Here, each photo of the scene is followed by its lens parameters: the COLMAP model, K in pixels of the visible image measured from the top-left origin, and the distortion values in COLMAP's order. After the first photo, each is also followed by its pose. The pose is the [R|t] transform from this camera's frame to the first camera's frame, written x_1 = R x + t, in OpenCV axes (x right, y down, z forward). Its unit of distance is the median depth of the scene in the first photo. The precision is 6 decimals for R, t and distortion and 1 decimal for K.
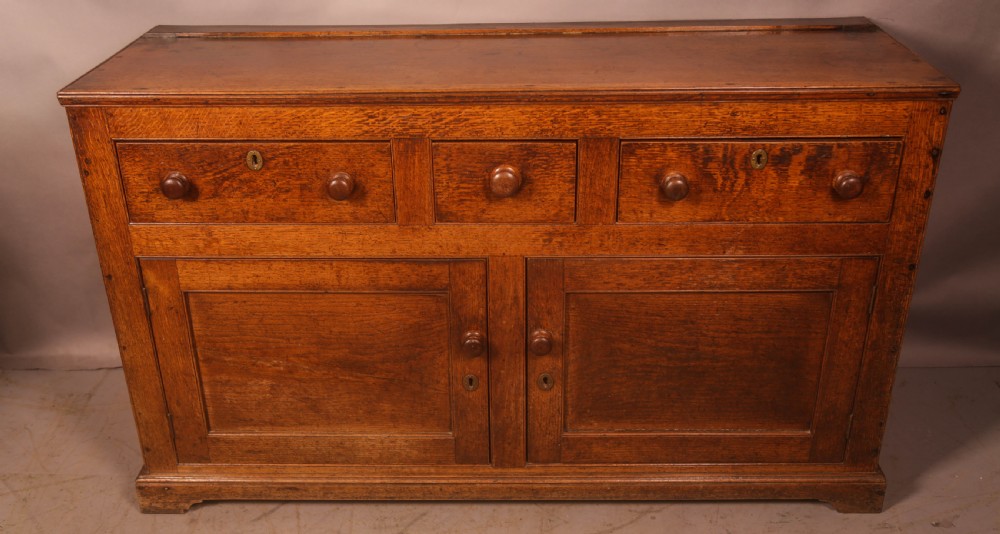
lens RADIAL K [[992.2, 0, 505.6], [0, 992.2, 301.4], [0, 0, 1]] dist [0.006568, 0.000000]
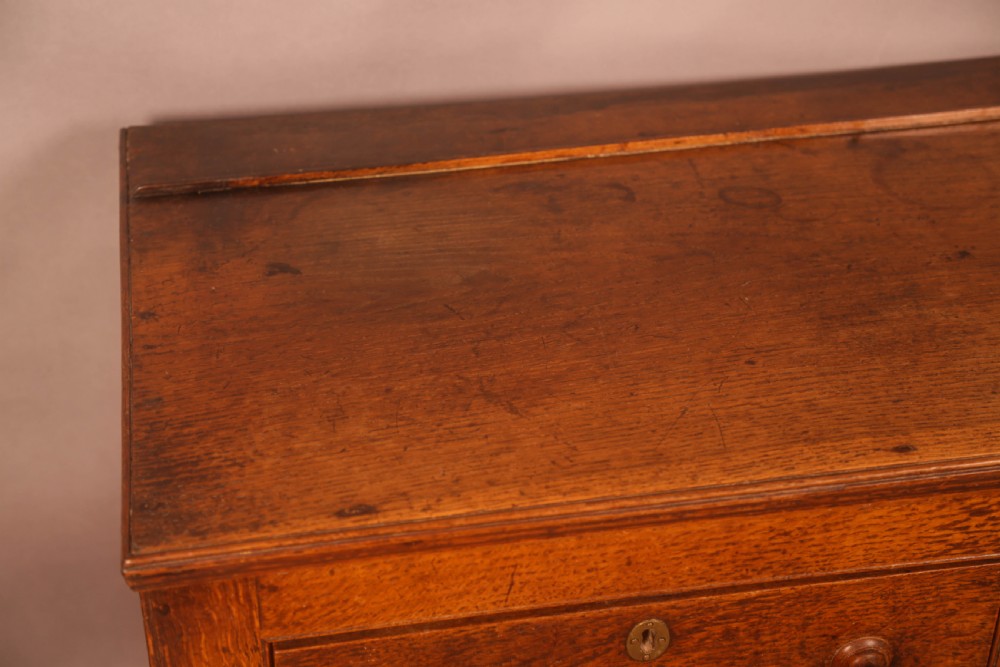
lens RADIAL K [[1683.2, 0, 504.3], [0, 1683.2, 337.0], [0, 0, 1]] dist [0.201142, 0.000000]
pose [[0.981658, -0.097646, 0.163748, -0.391022], [0.072540, 0.985583, 0.152850, -0.346293], [-0.176312, -0.138168, 0.974589, 0.402052]]
